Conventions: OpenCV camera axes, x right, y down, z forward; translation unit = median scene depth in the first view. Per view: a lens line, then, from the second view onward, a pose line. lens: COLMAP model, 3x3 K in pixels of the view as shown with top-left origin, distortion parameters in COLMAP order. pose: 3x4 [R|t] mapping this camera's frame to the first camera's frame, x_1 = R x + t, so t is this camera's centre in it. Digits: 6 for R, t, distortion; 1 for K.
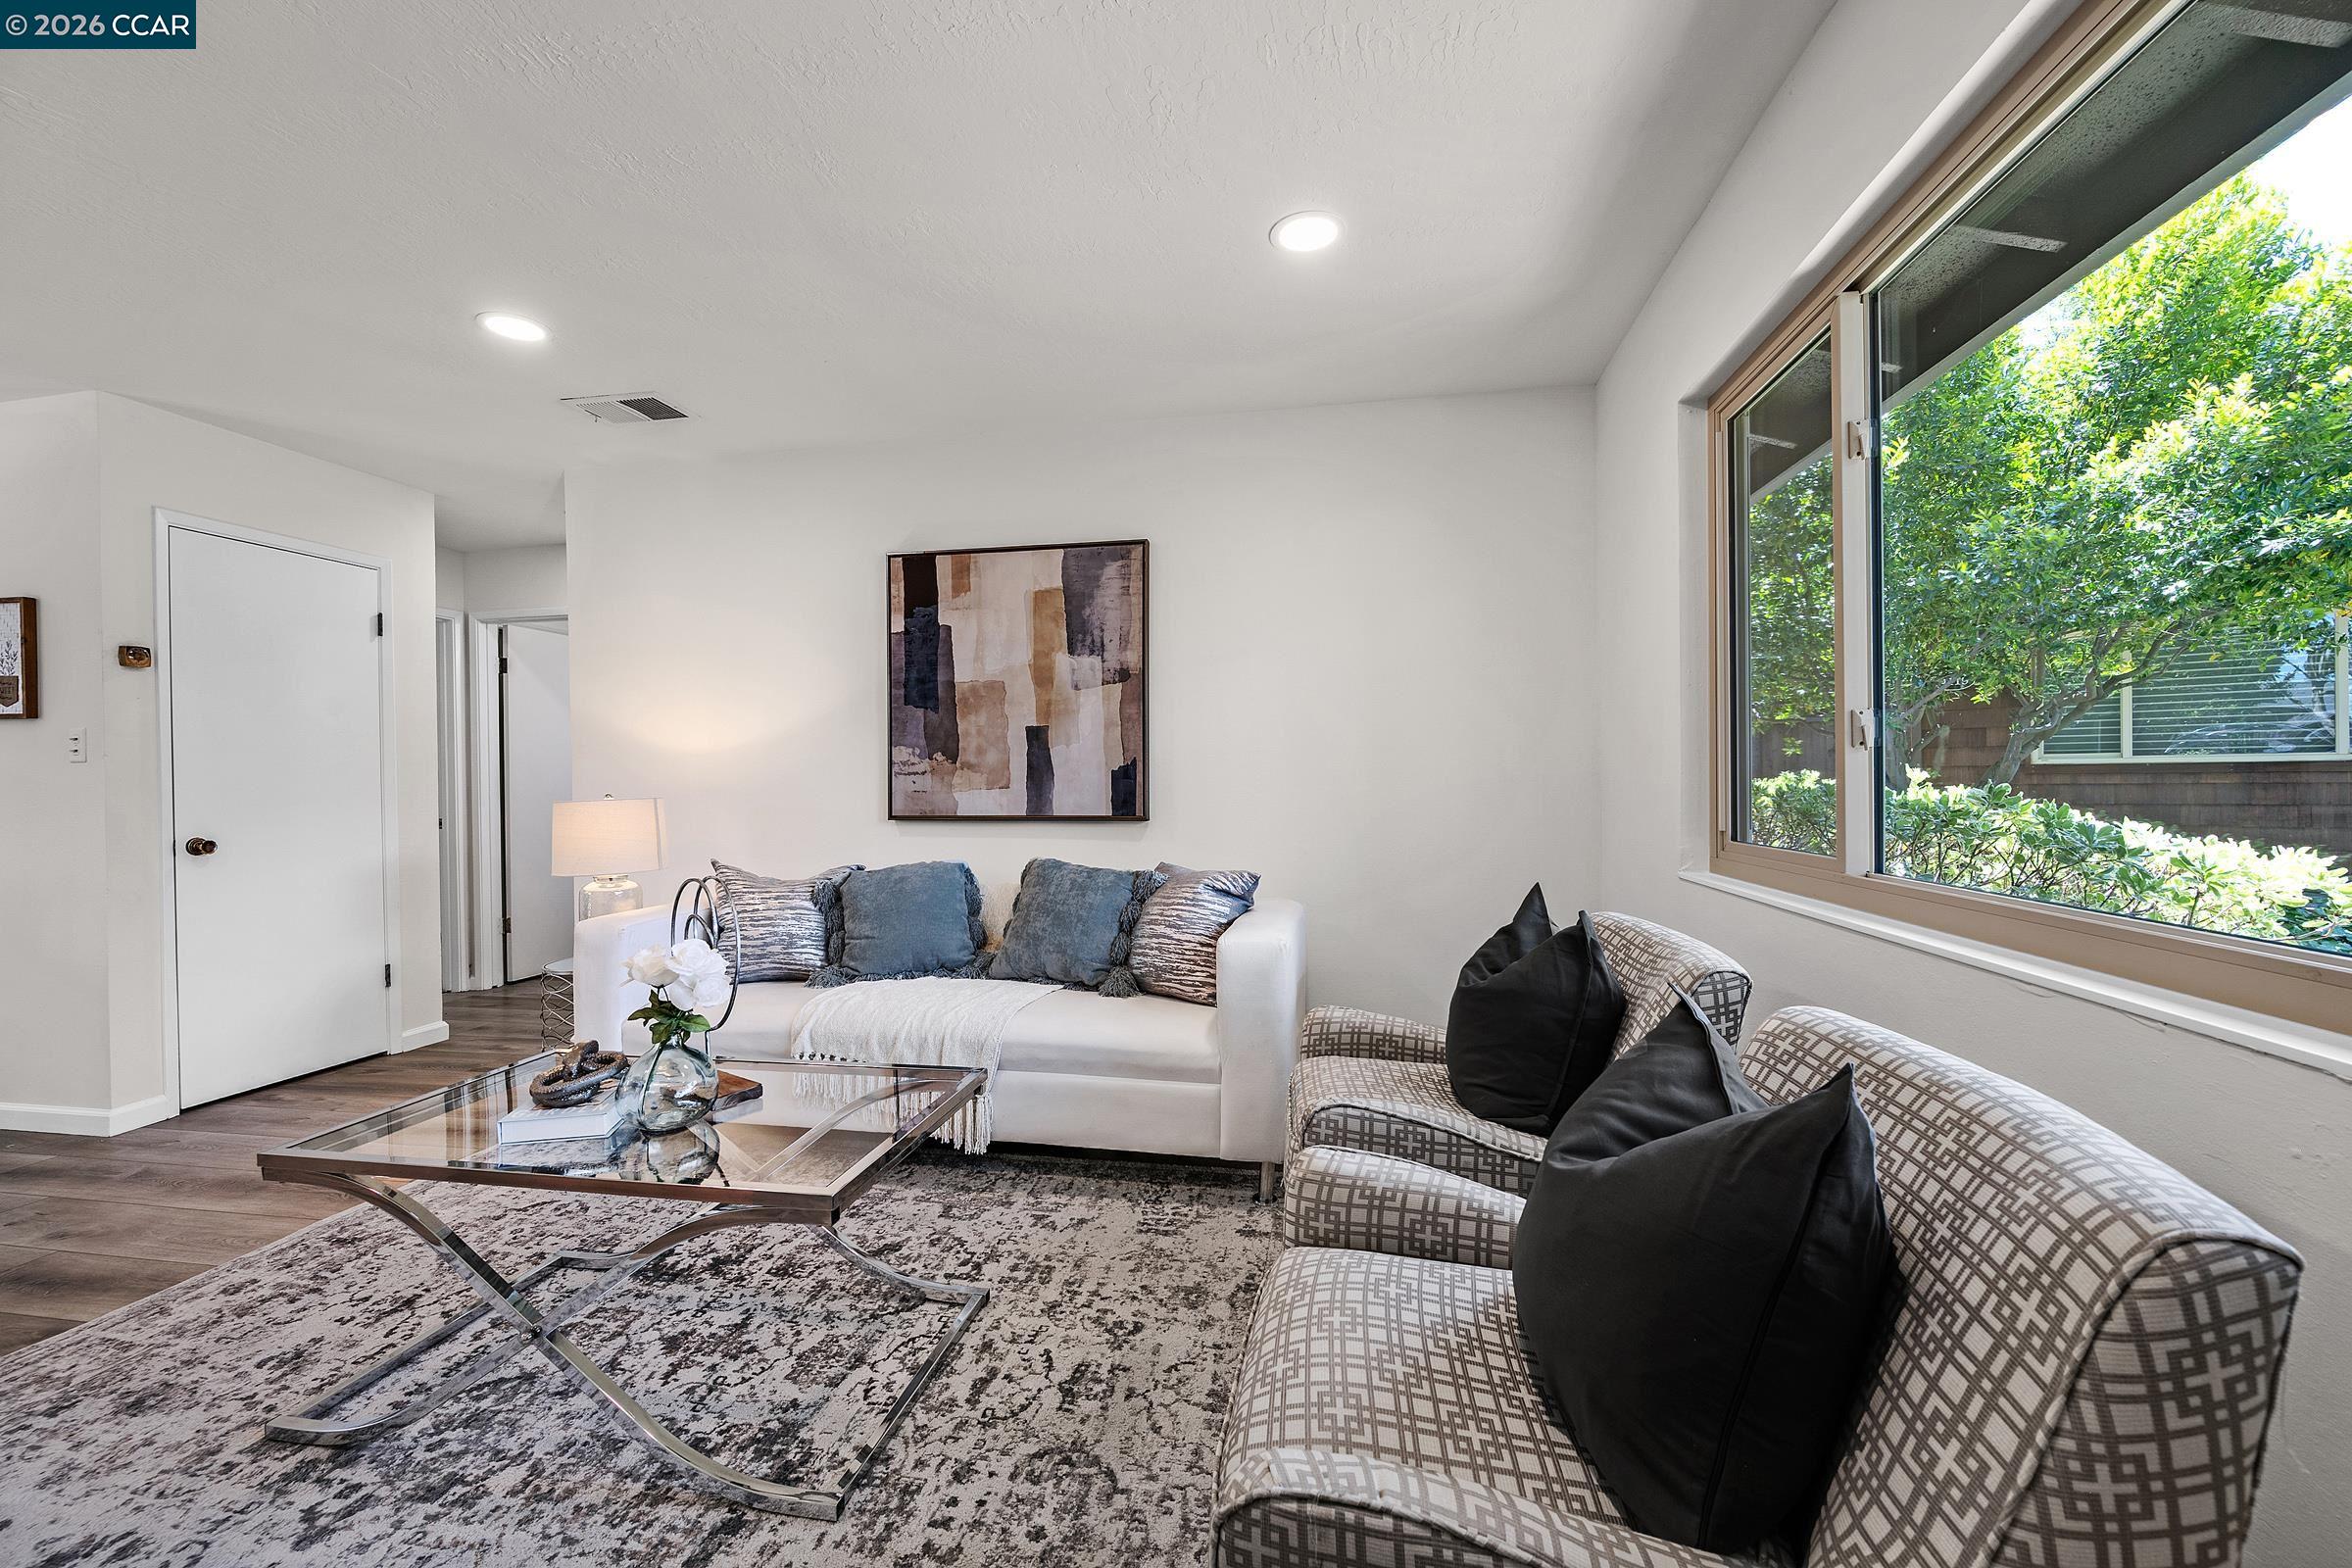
lens RADIAL K [[928.3, 0, 1171.7], [0, 928.3, 782.0], [0, 0, 1]] dist [-0.003351, 0.000162]
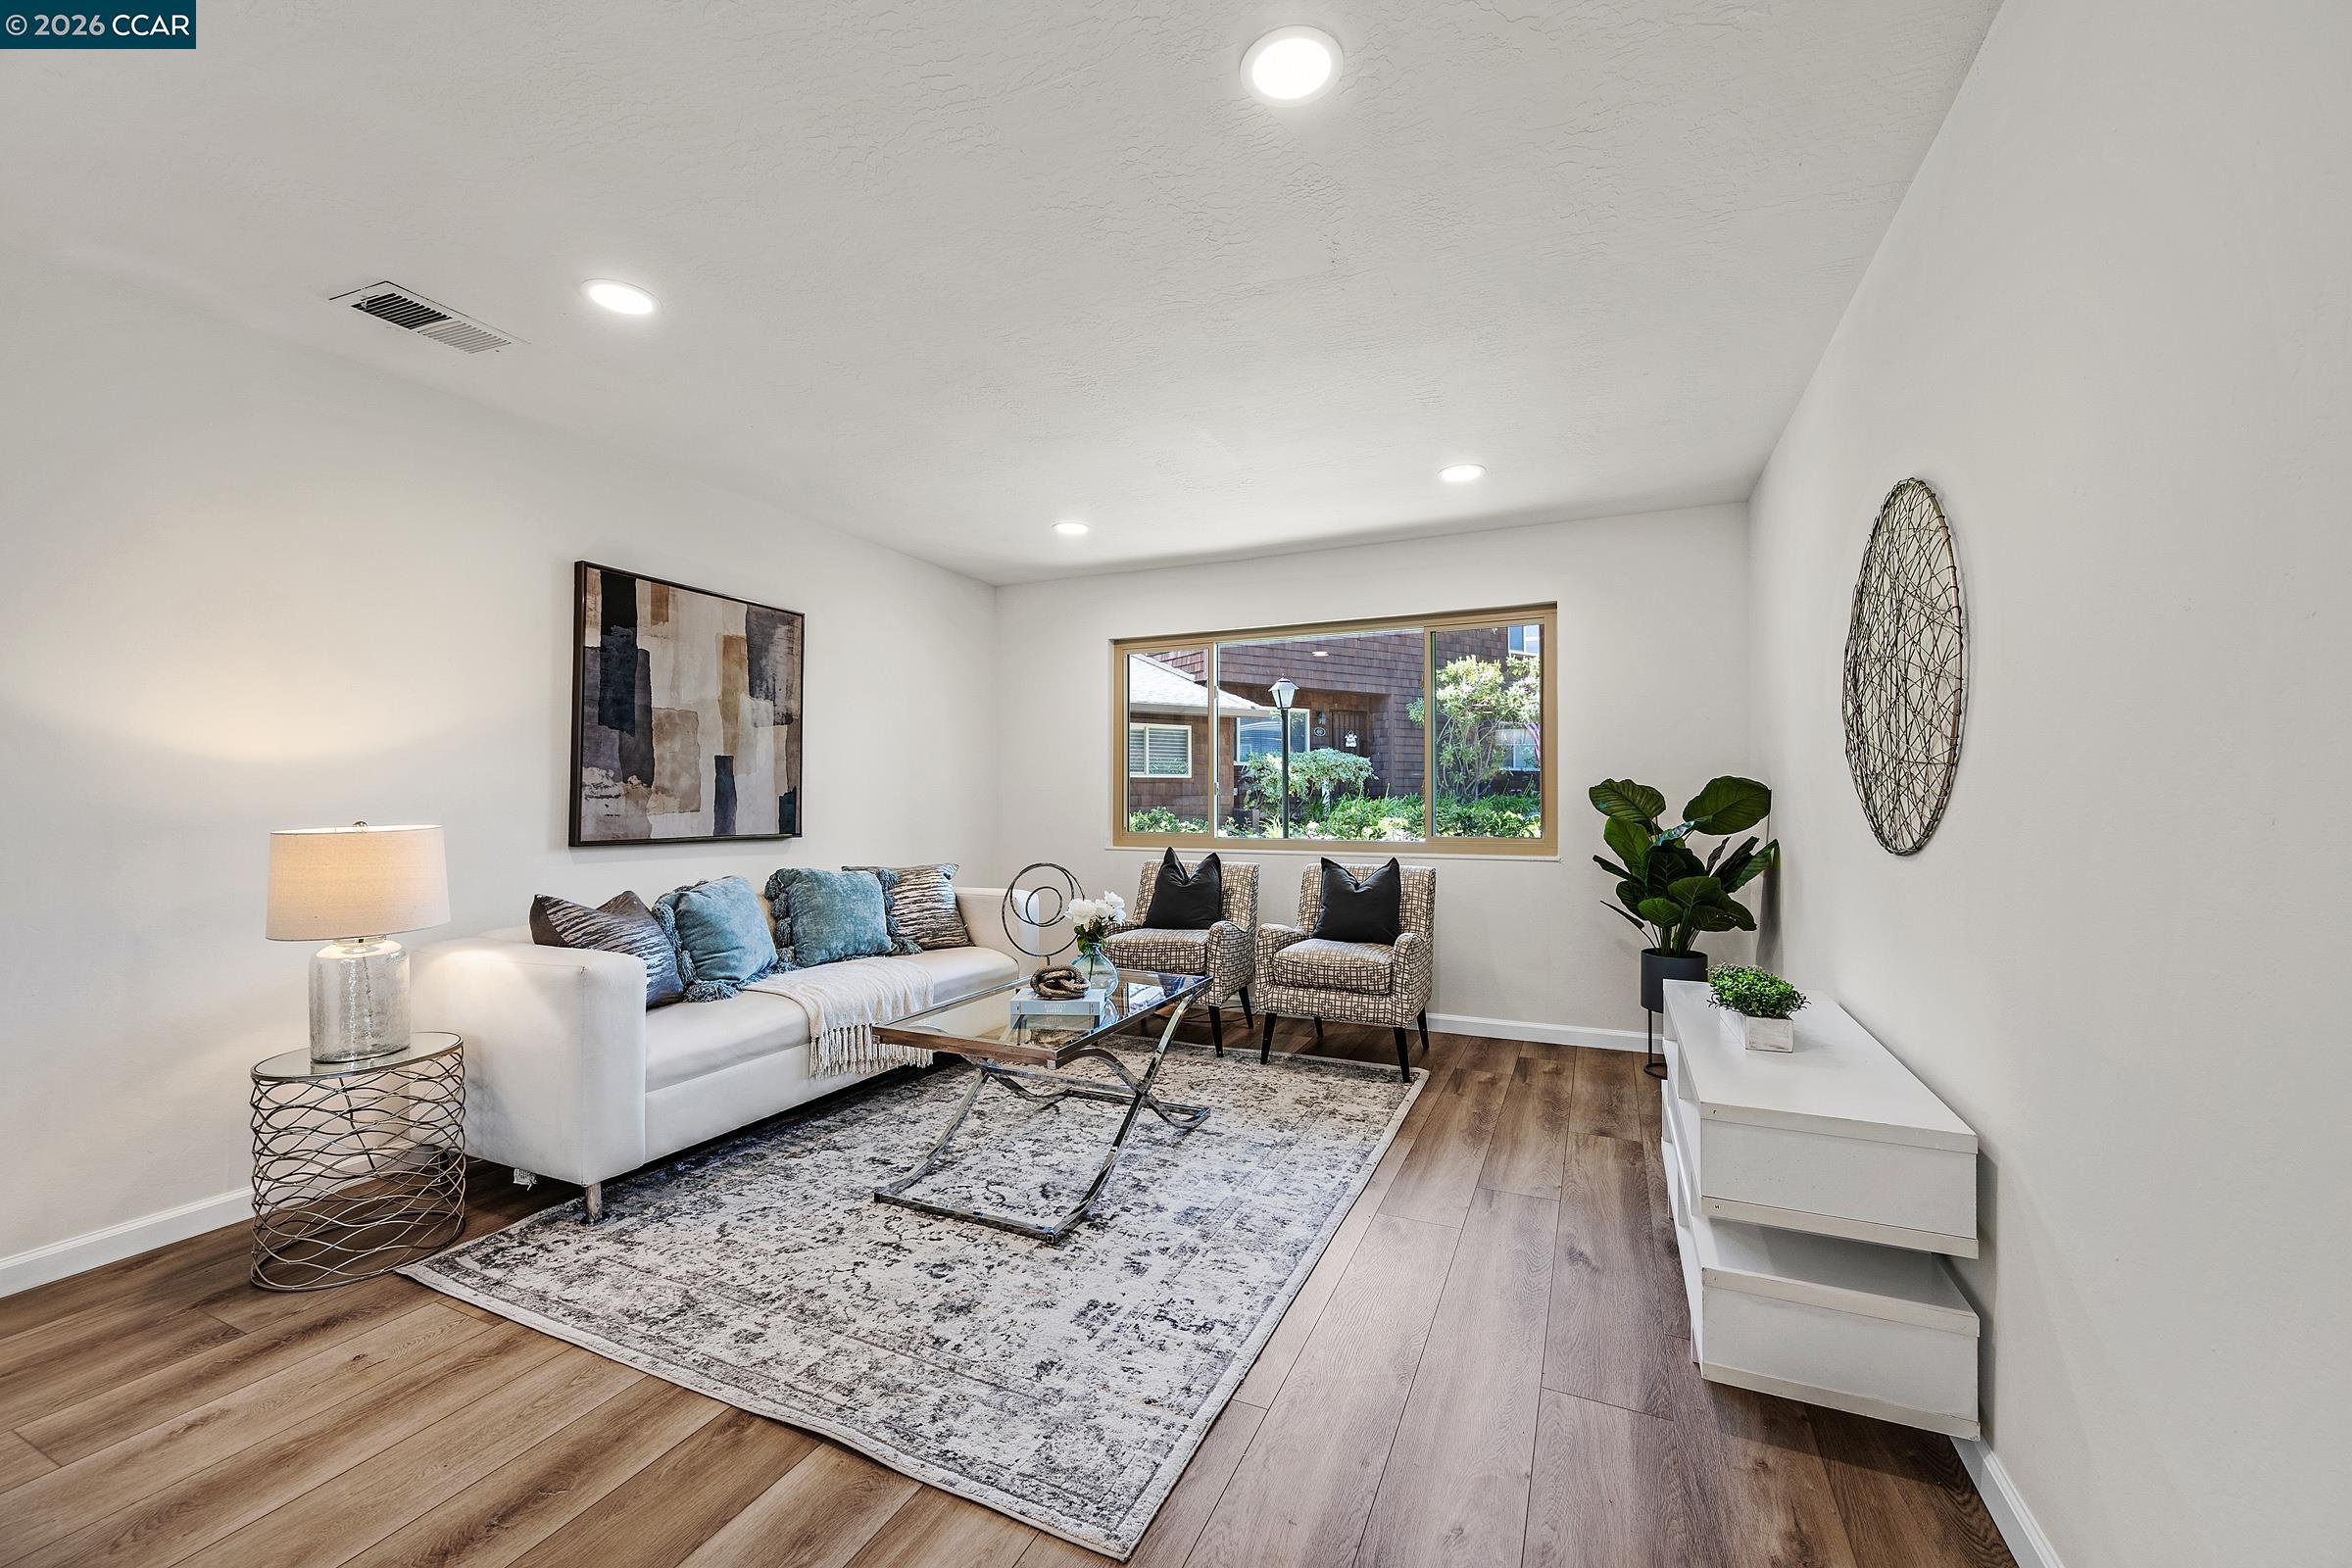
lens RADIAL K [[928.3, 0, 1176.4], [0, 928.3, 784.1], [0, 0, 1]] dist [-0.003351, 0.000162]
pose [[0.239023, 0.024698, 0.970700, -1.099138], [-0.001225, 0.999683, -0.025134, 0.001307], [-0.971013, 0.004819, 0.238978, 0.203531]]
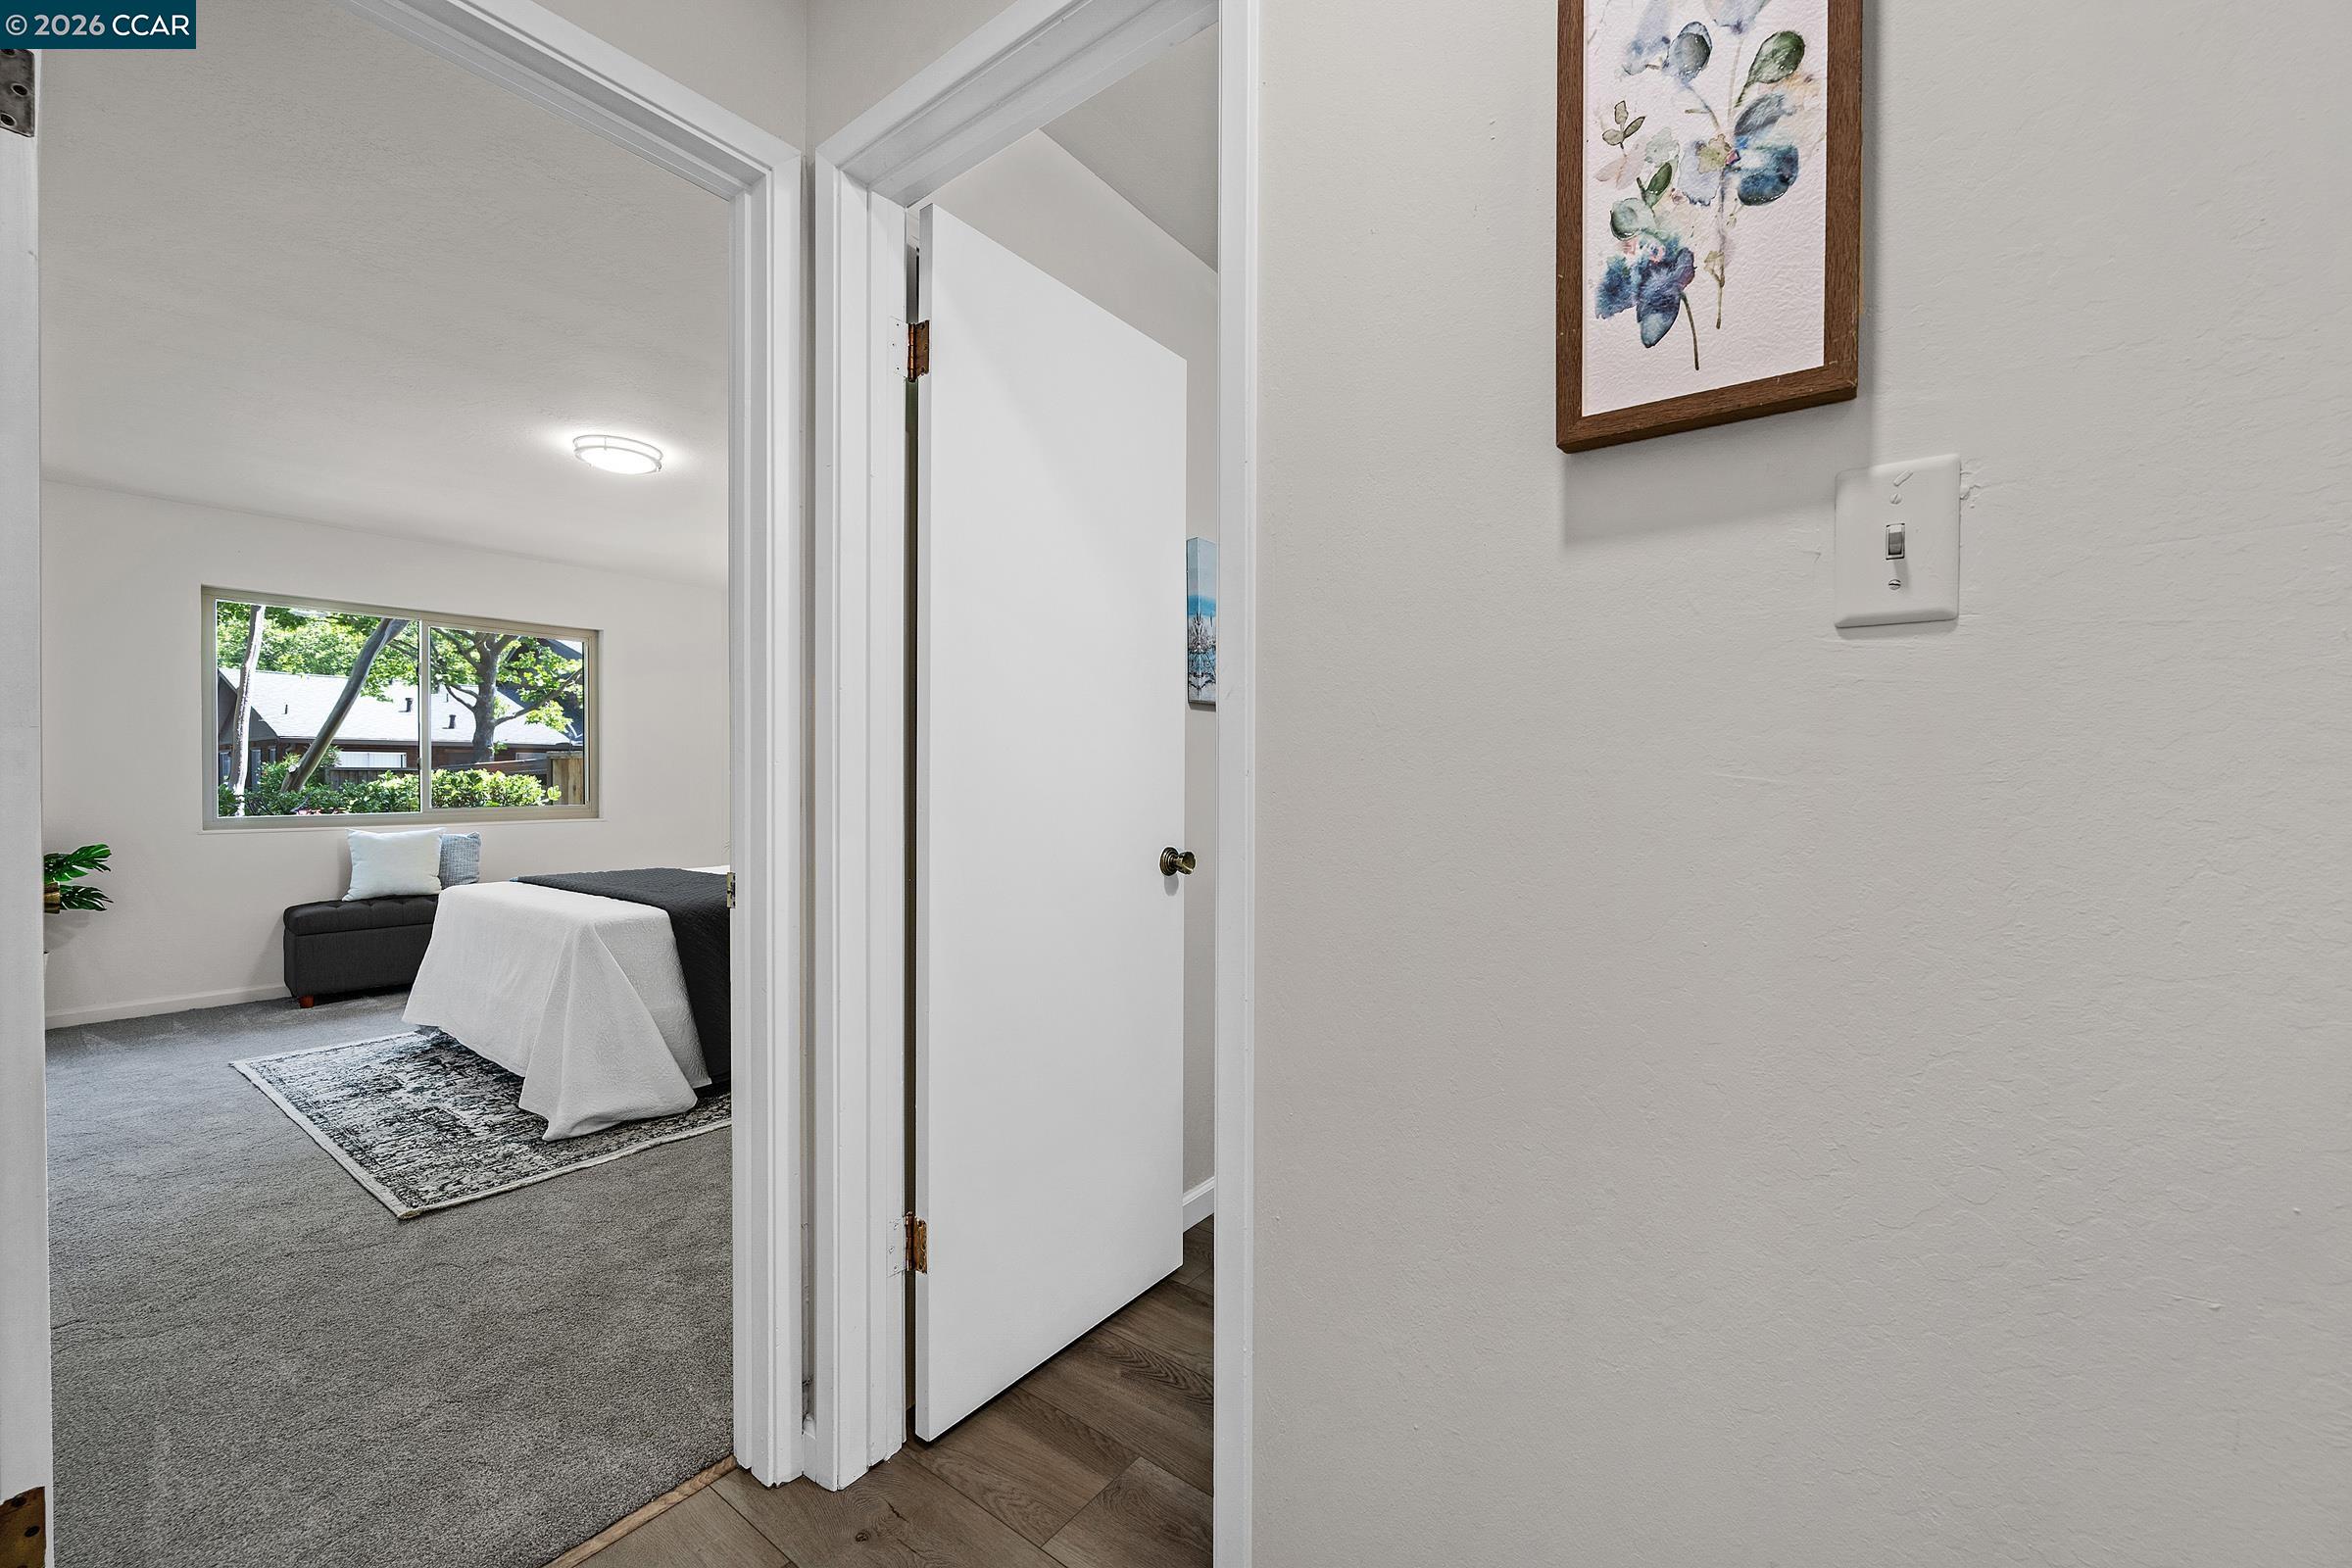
lens RADIAL K [[928.3, 0, 1178.8], [0, 928.3, 789.9], [0, 0, 1]] dist [-0.003351, 0.000162]
pose [[0.899828, 0.019617, -0.435804, -0.797750], [-0.016655, 0.999805, 0.010618, 0.011366], [0.435927, -0.002296, 0.899979, 1.190370]]
